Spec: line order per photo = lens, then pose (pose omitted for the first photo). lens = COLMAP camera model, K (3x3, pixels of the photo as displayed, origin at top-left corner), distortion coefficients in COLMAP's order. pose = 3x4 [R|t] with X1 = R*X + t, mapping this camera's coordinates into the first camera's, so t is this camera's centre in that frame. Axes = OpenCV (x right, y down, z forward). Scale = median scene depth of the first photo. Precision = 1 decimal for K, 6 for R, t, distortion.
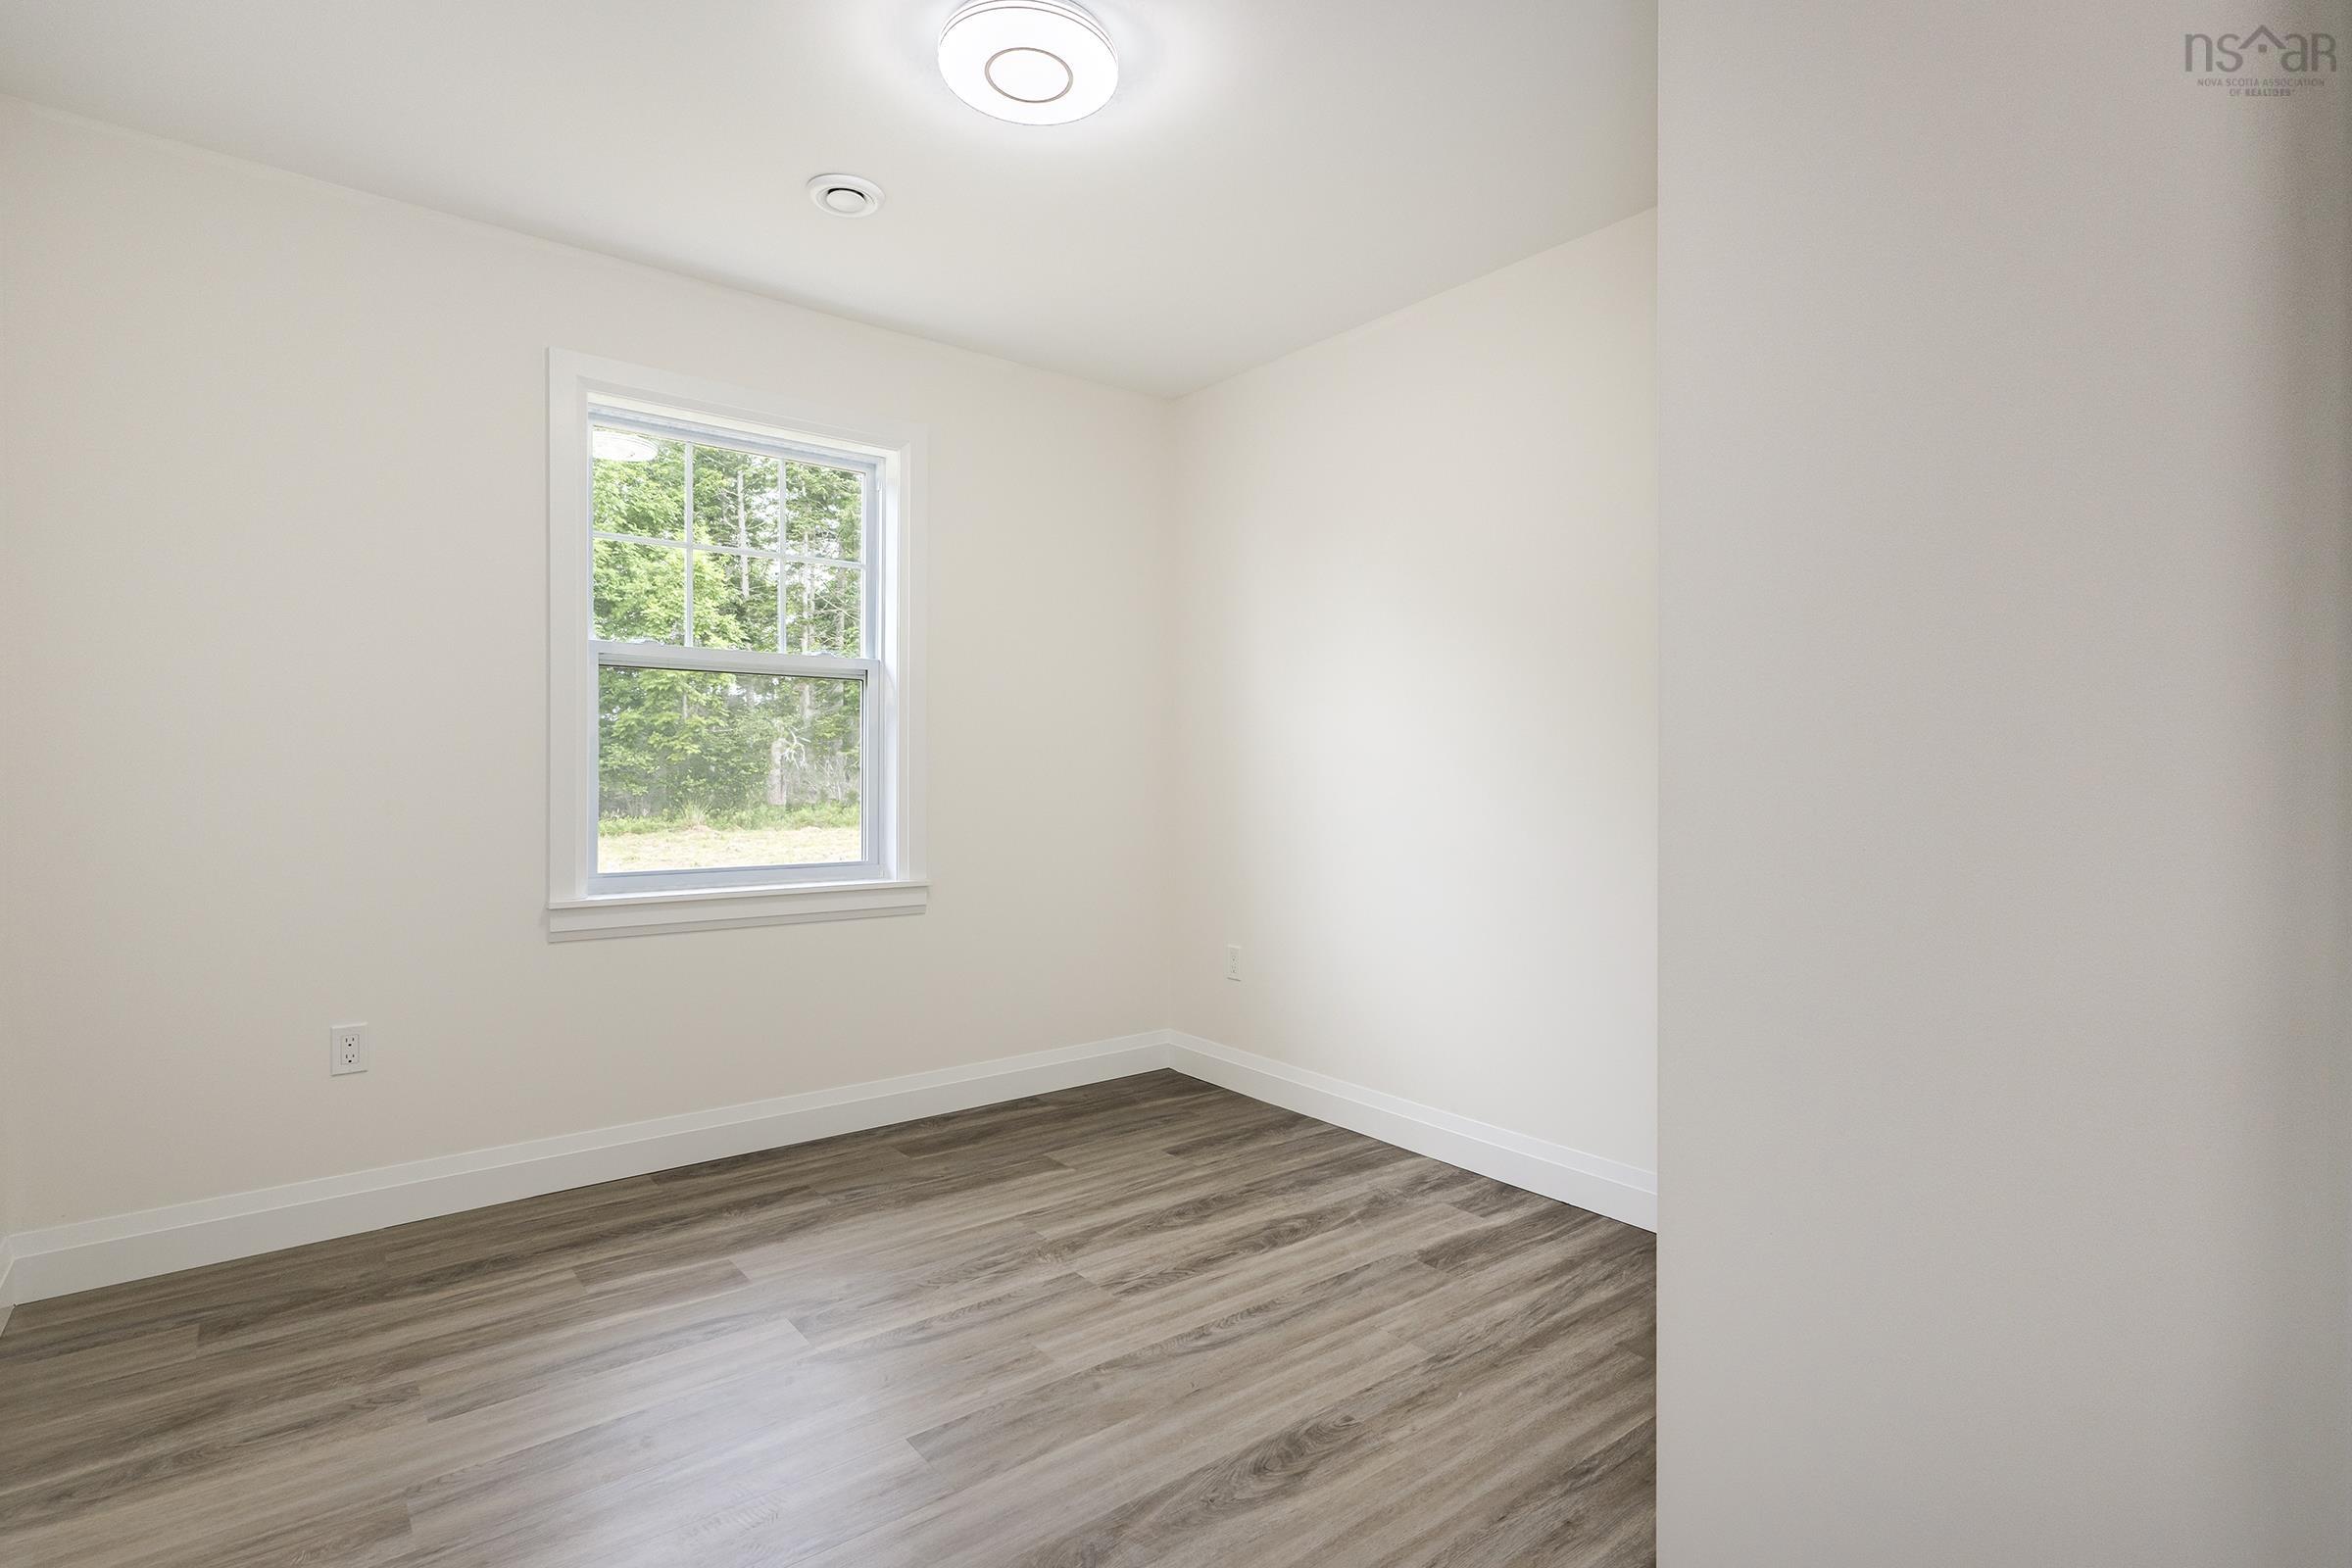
lens RADIAL K [[1142.8, 0, 1213.4], [0, 1142.8, 793.9], [0, 0, 1]] dist [0.003460, 0.004793]
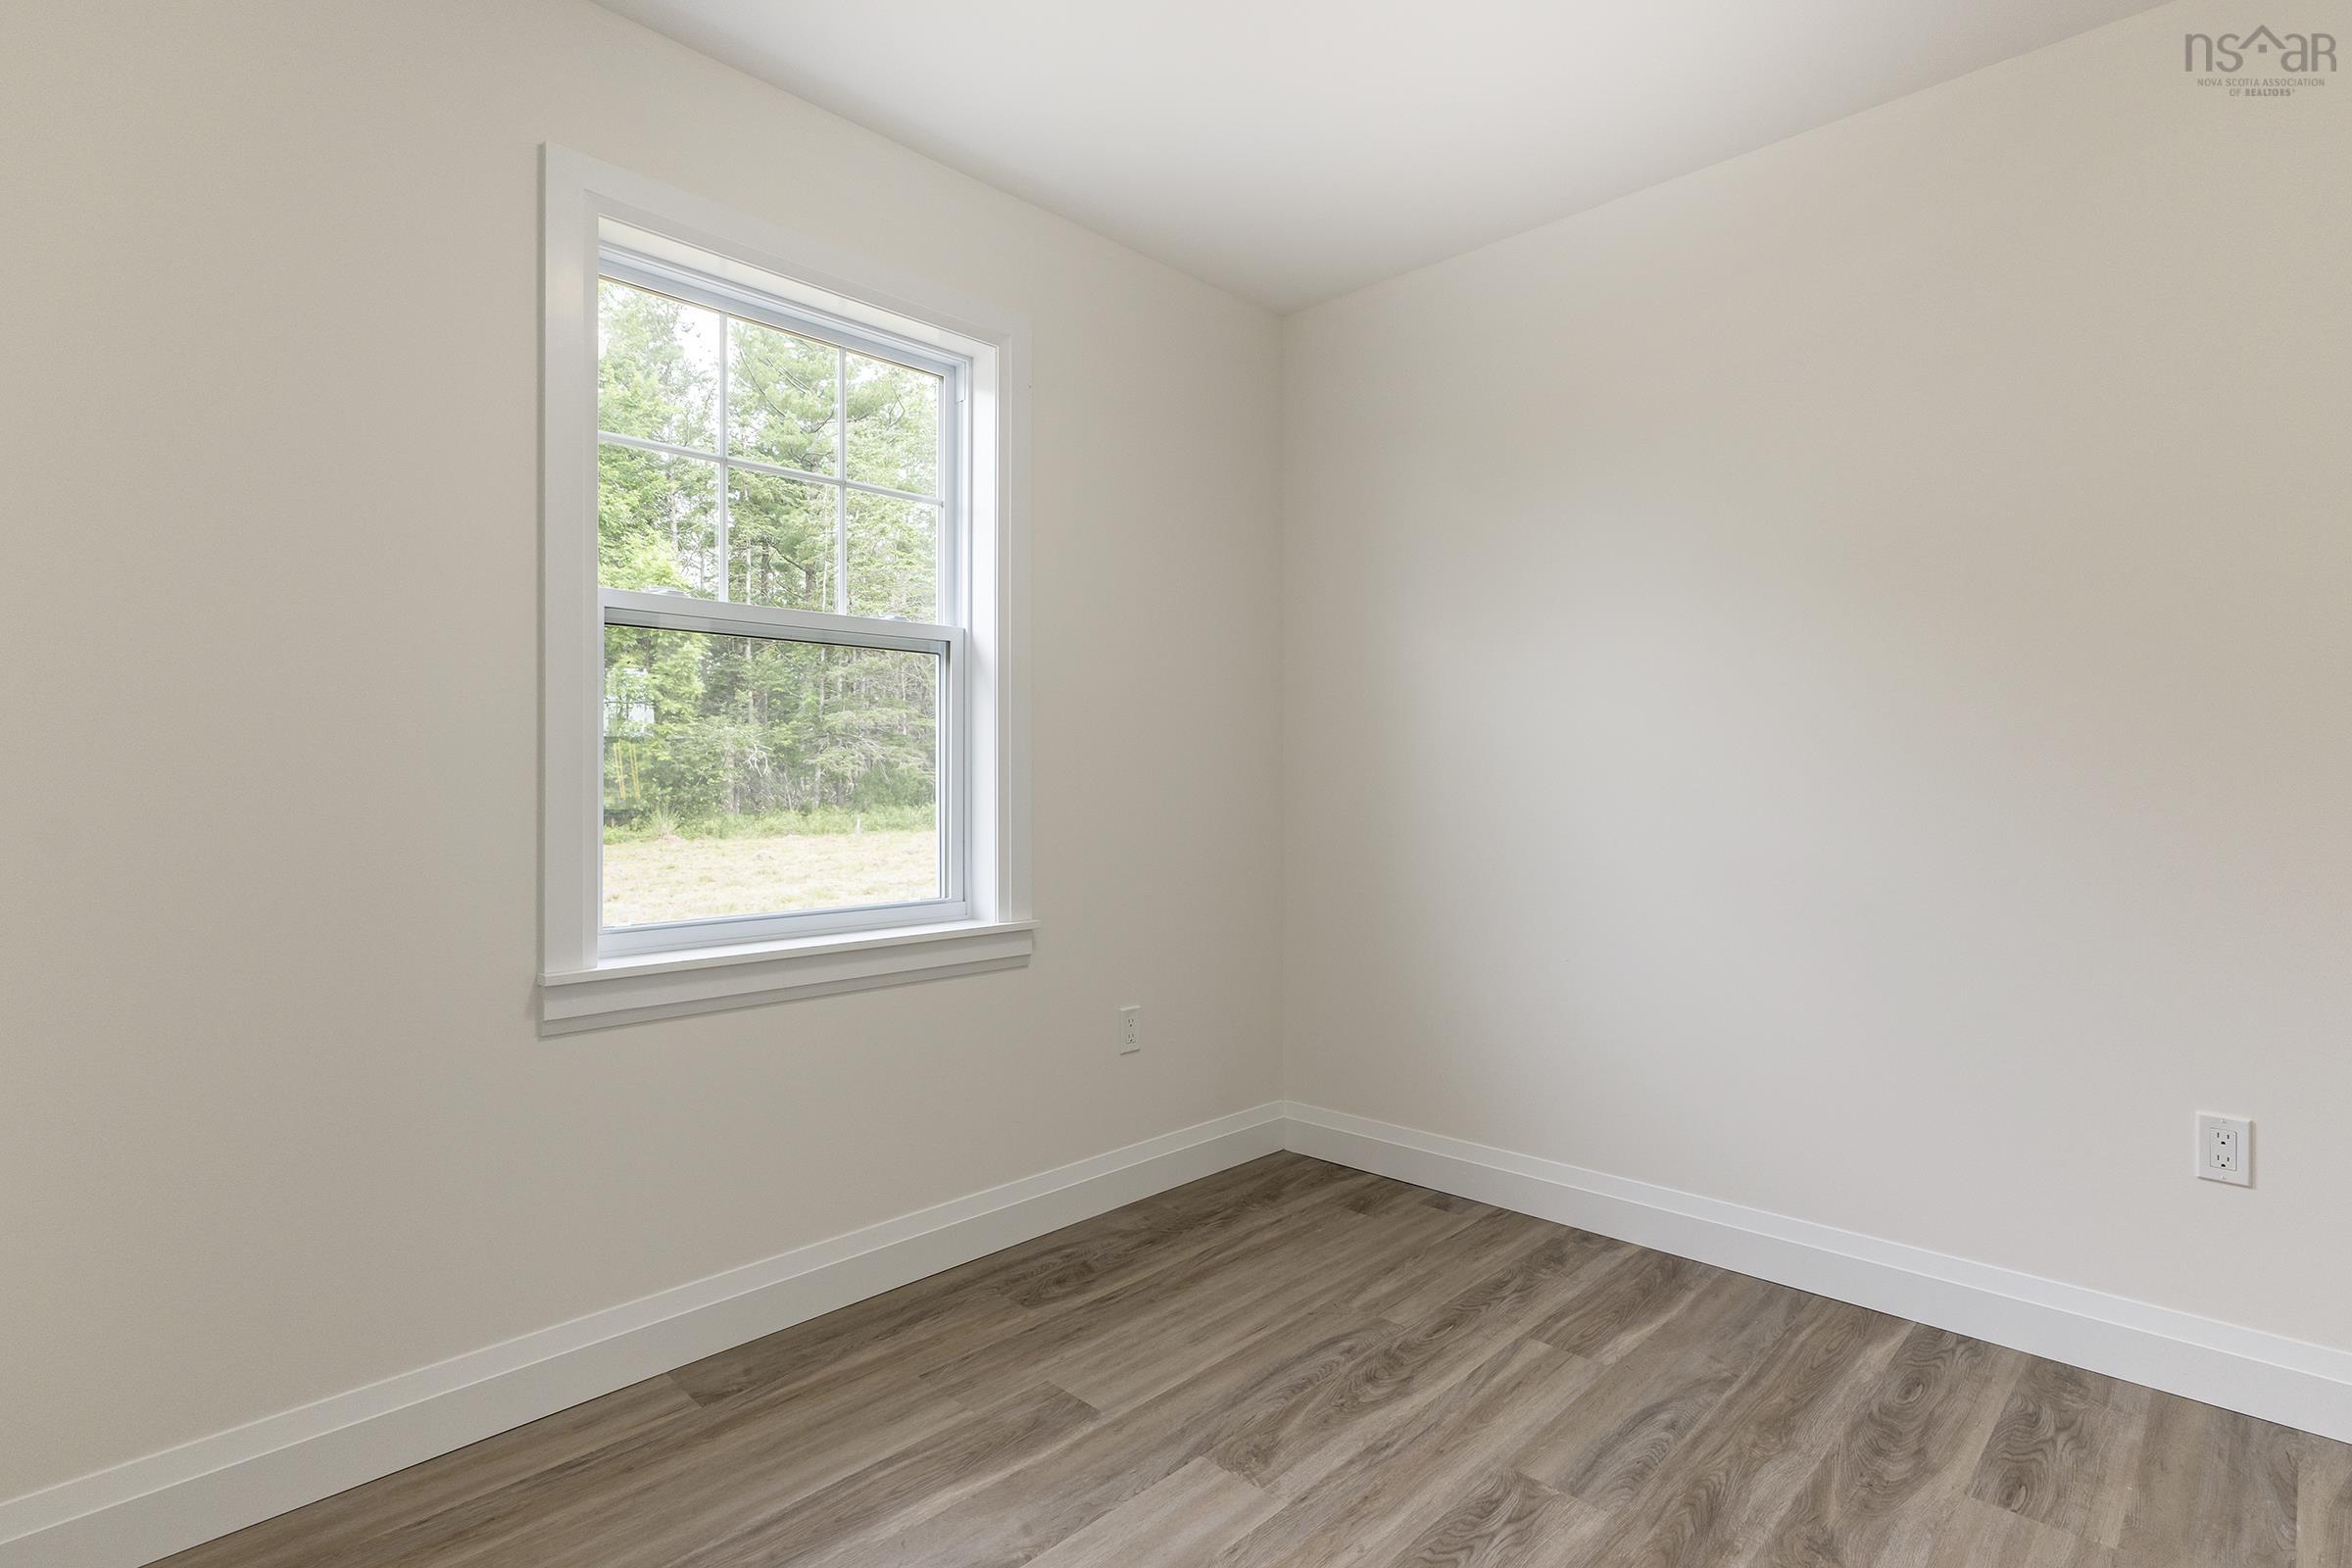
lens RADIAL K [[1142.8, 0, 1197.2], [0, 1142.8, 786.0], [0, 0, 1]] dist [0.003460, 0.004793]
pose [[0.988057, -0.002960, 0.154061, -0.260517], [0.003993, 0.999972, -0.006395, -0.008317], [-0.154038, 0.006934, 0.988041, 0.242317]]
